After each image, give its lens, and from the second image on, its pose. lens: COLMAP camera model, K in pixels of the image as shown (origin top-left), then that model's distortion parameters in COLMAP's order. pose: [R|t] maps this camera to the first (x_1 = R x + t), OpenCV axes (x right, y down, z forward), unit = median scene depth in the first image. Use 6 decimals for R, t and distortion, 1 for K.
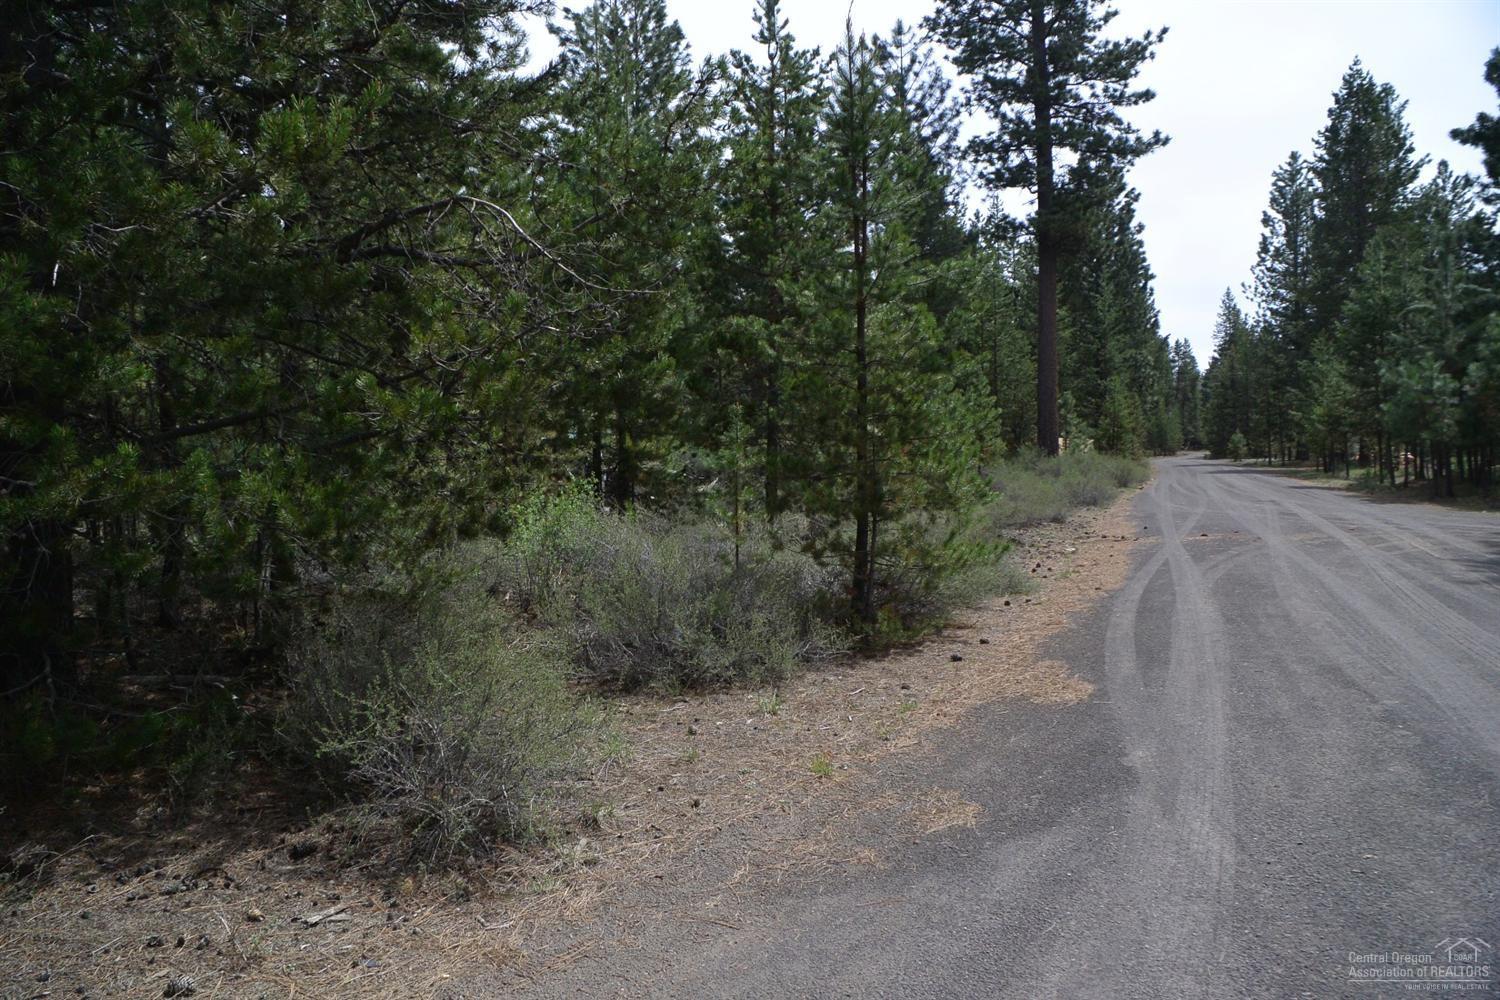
lens RADIAL K [[1168.1, 0, 741.2], [0, 1168.1, 495.2], [0, 0, 1]] dist [-0.104593, 0.056537]
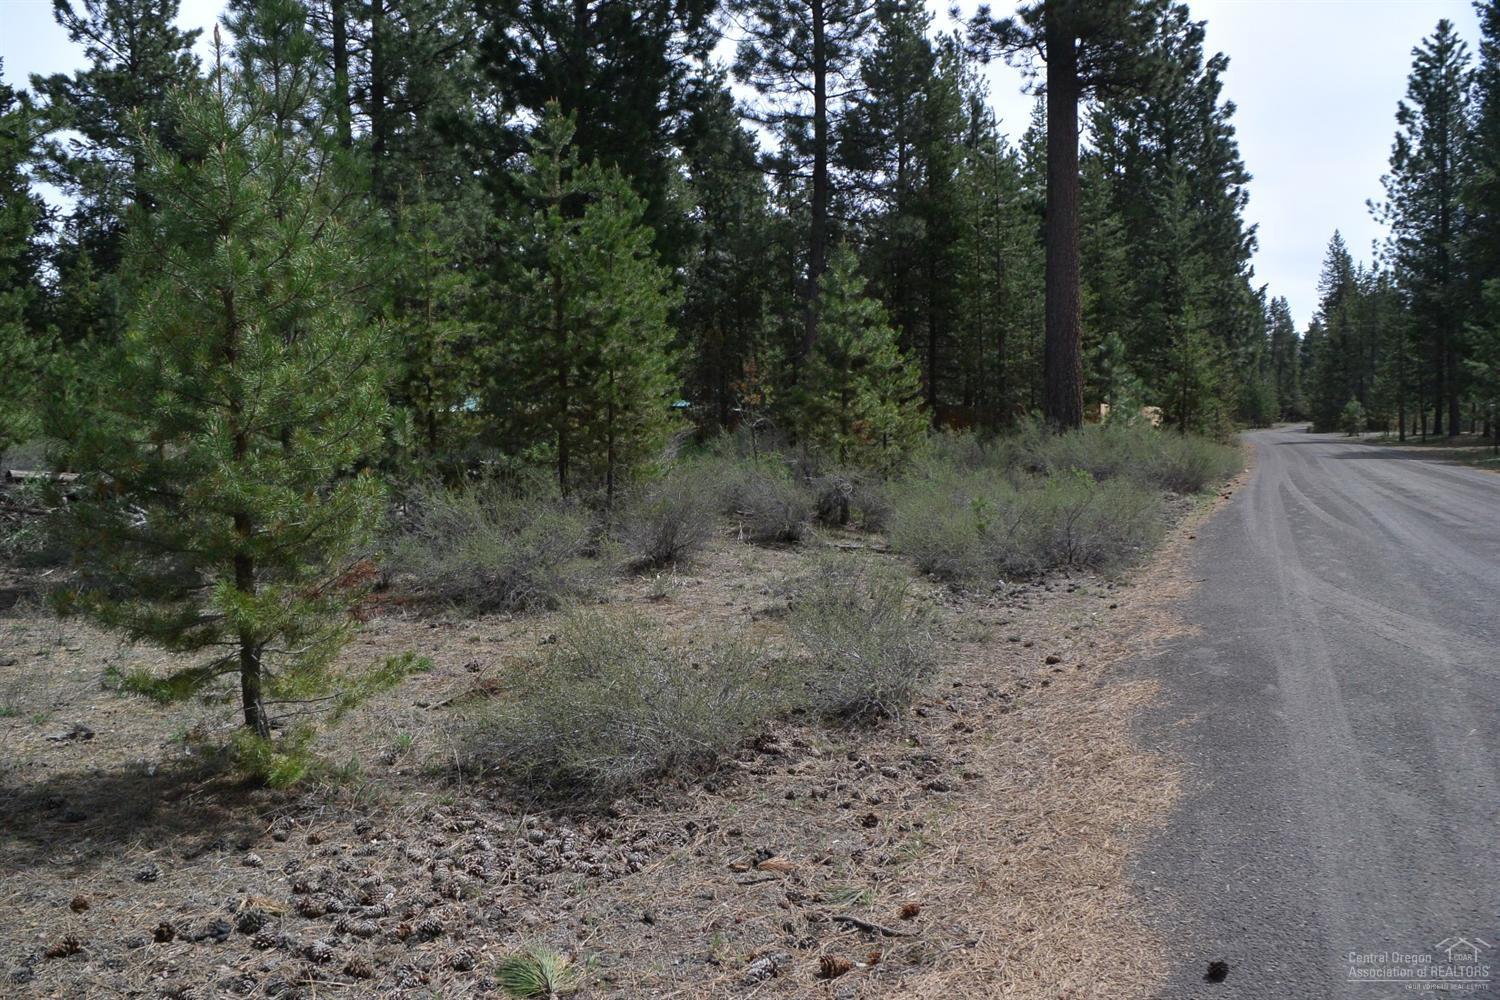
lens RADIAL K [[1168.1, 0, 719.7], [0, 1168.1, 500.2], [0, 0, 1]] dist [-0.104593, 0.056537]
pose [[0.996308, 0.000184, -0.085853, 0.076445], [0.002131, 0.999636, 0.026878, -0.008726], [0.085827, -0.026962, 0.995945, 0.217946]]
